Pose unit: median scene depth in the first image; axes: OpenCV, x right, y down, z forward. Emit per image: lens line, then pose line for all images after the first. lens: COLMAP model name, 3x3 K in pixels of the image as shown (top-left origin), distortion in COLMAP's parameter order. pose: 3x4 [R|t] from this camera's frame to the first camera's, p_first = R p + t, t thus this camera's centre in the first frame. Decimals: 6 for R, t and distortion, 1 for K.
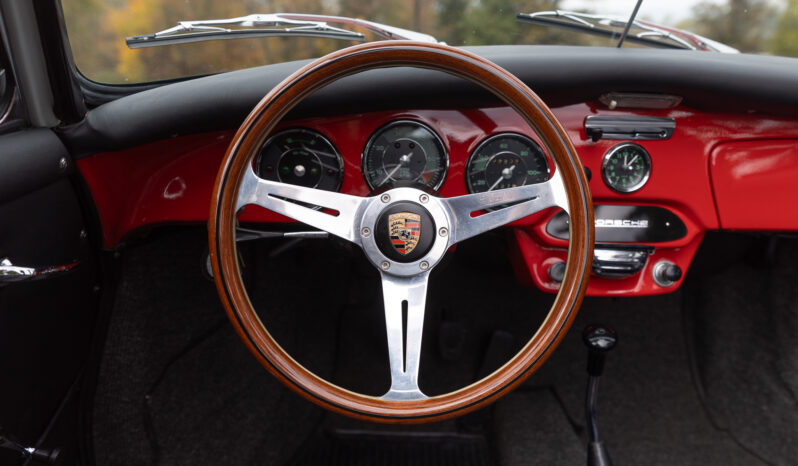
lens RADIAL K [[627.1, 0, 400.2], [0, 627.1, 229.6], [0, 0, 1]] dist [0.006909, -0.004361]
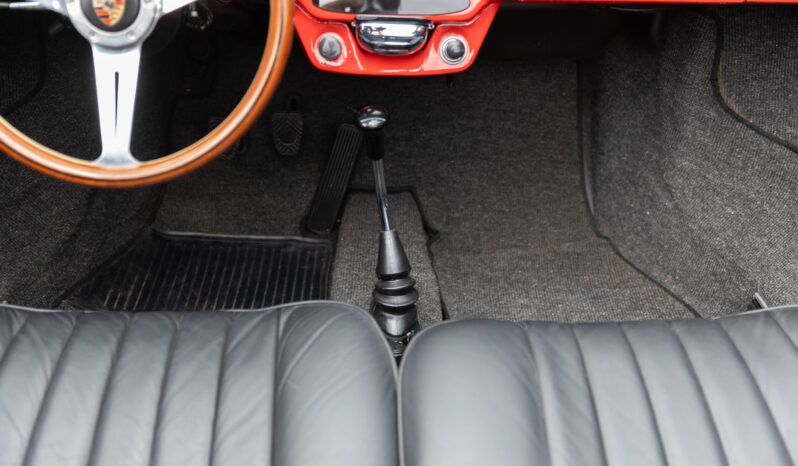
lens RADIAL K [[907.9, 0, 398.6], [0, 907.9, 235.2], [0, 0, 1]] dist [-0.006104, 0.000000]
pose [[0.998621, 0.011539, -0.051214, 0.425373], [0.000998, 0.971198, 0.238273, 0.016409], [0.052488, -0.237995, 0.969847, -0.368515]]
